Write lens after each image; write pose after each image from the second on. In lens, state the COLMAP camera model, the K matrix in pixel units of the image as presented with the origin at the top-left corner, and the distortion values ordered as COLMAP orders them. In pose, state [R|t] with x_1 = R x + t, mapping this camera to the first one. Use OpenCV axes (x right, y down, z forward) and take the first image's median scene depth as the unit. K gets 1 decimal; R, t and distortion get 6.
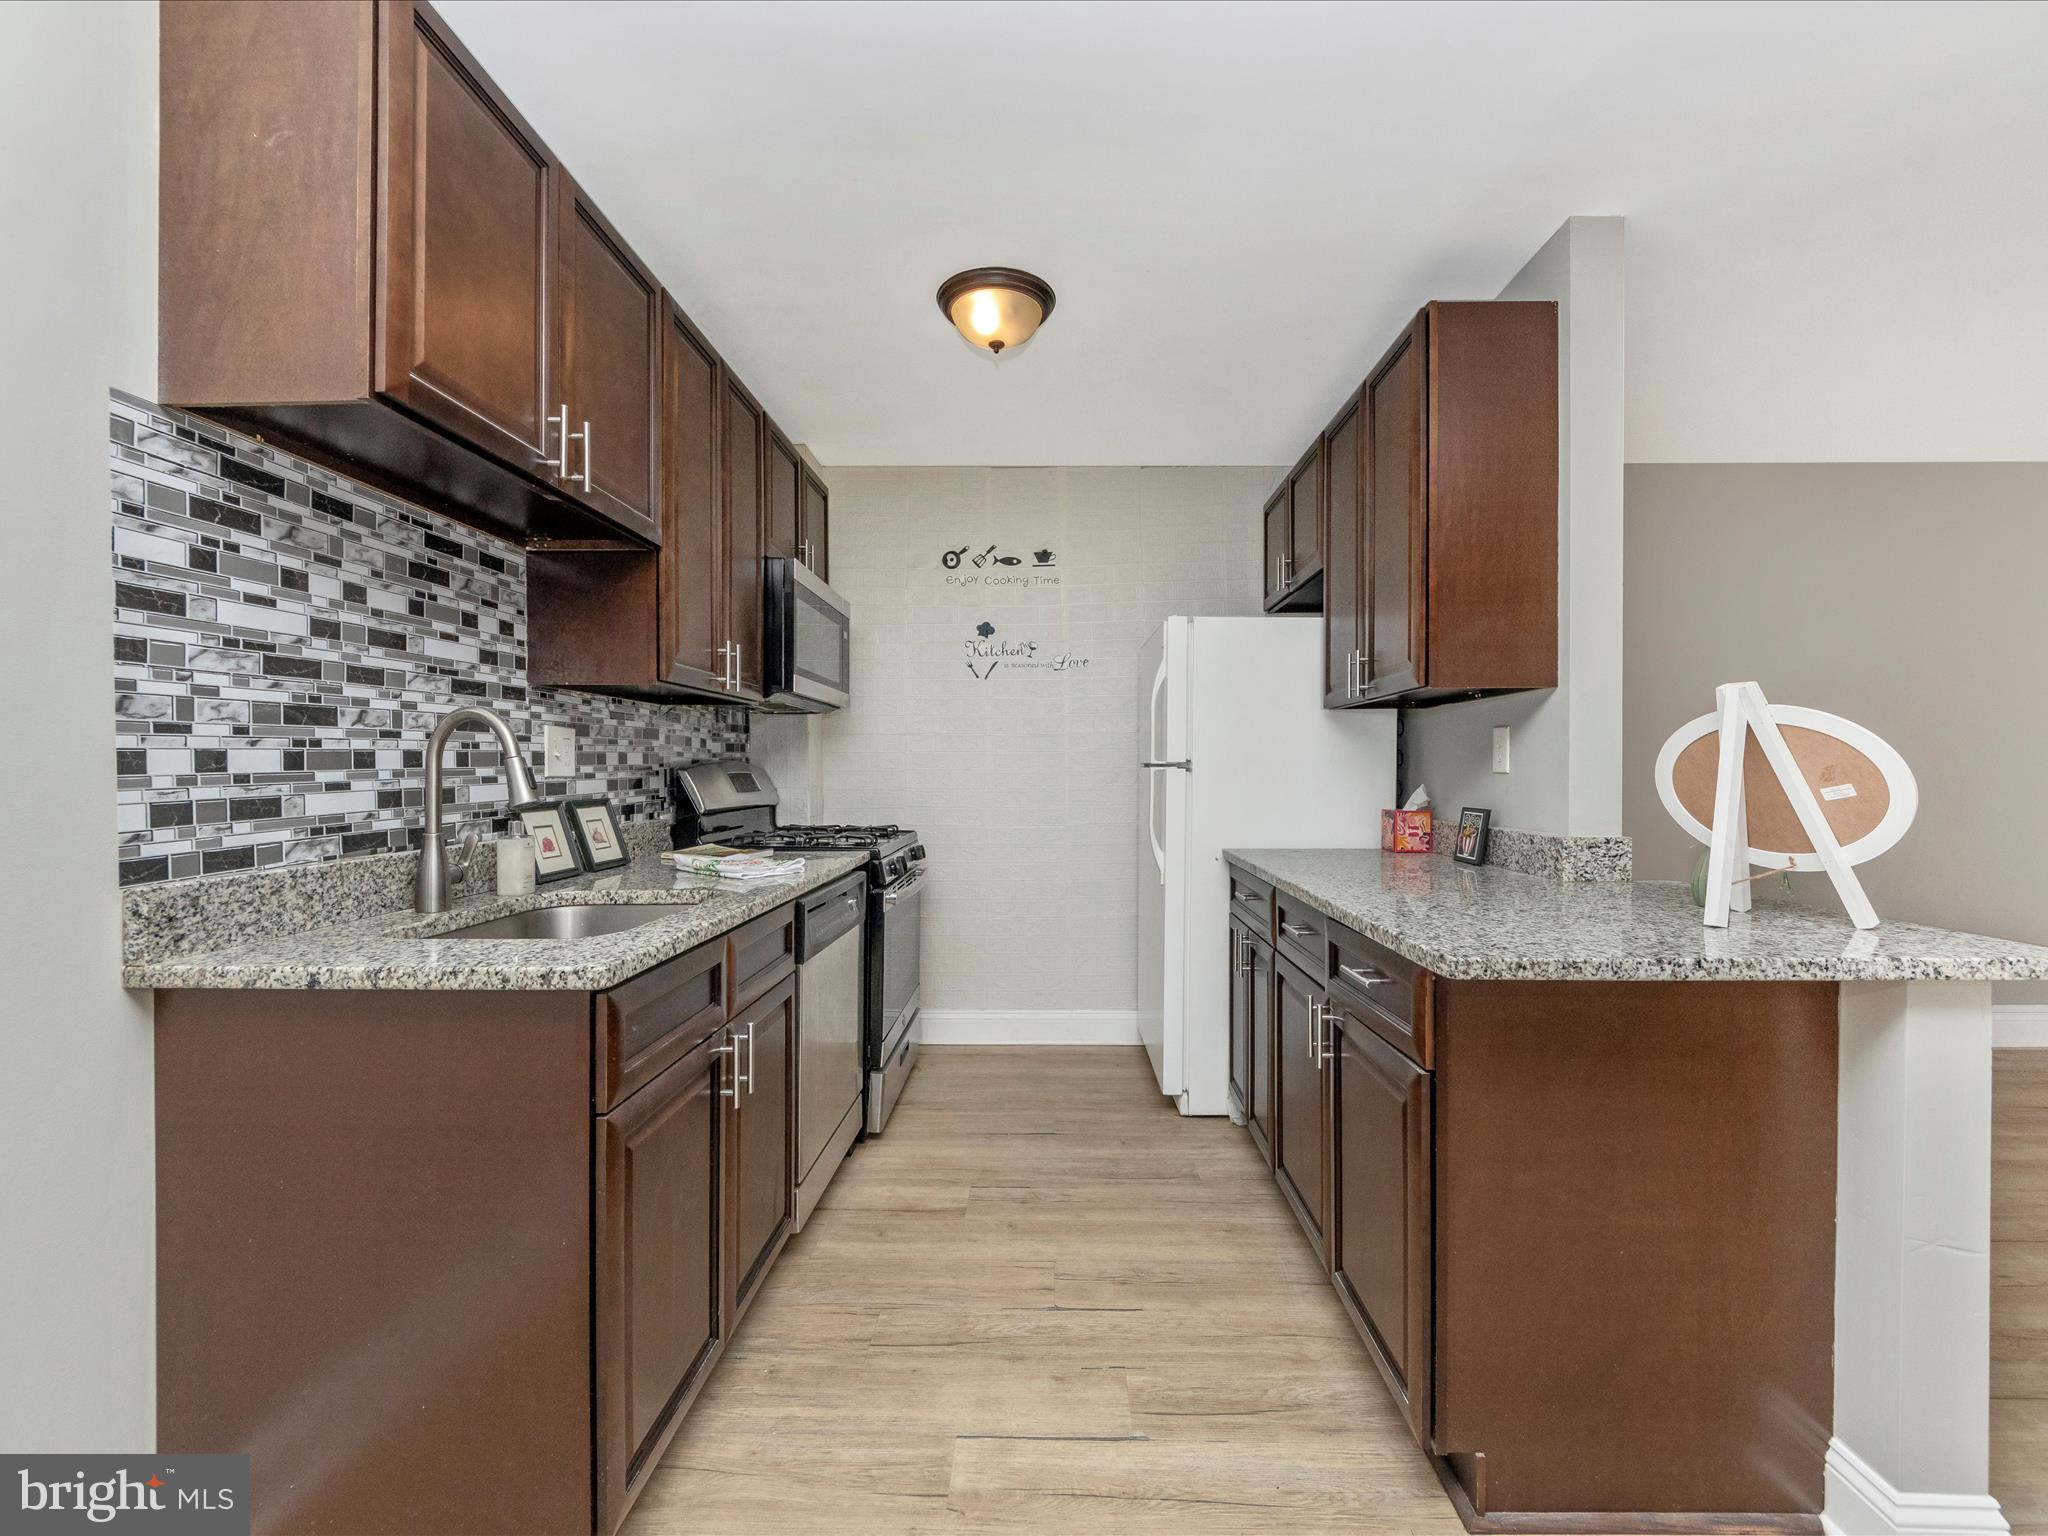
lens RADIAL K [[877.7, 0, 1035.1], [0, 877.7, 774.2], [0, 0, 1]] dist [0.002051, -0.006082]
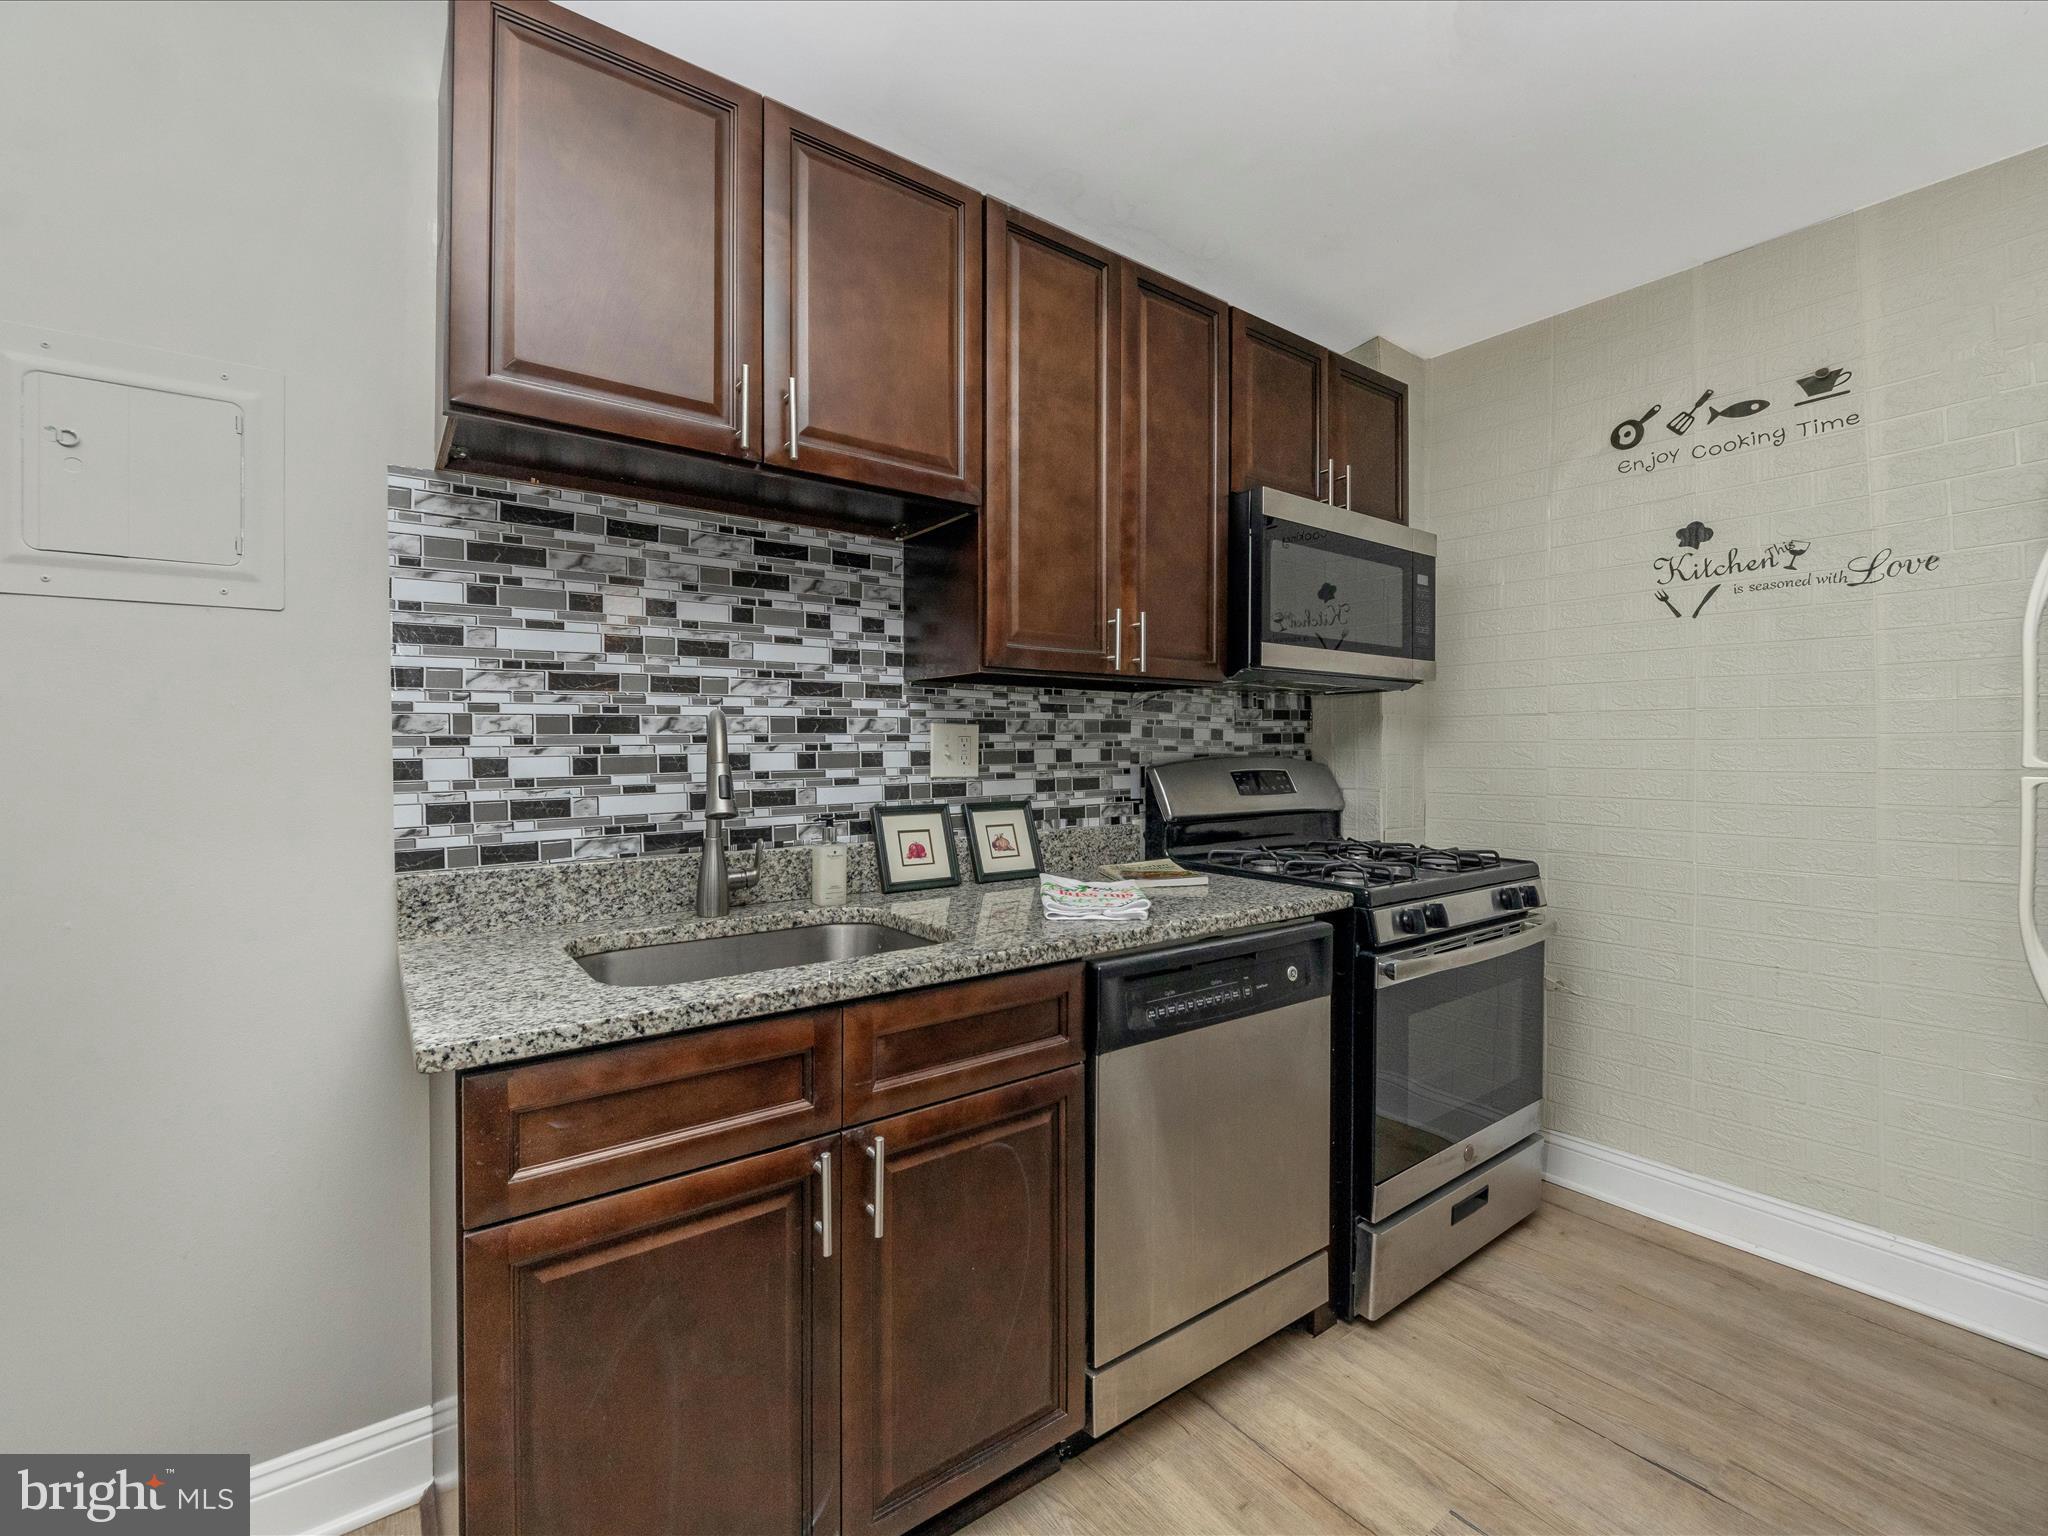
lens RADIAL K [[867.0, 0, 1052.7], [0, 867.0, 745.6], [0, 0, 1]] dist [0.002521, -0.005965]
pose [[0.611391, 0.001834, -0.791327, 0.325136], [-0.009306, 0.999945, -0.004872, -0.035781], [0.791274, 0.010342, 0.611374, 0.684745]]
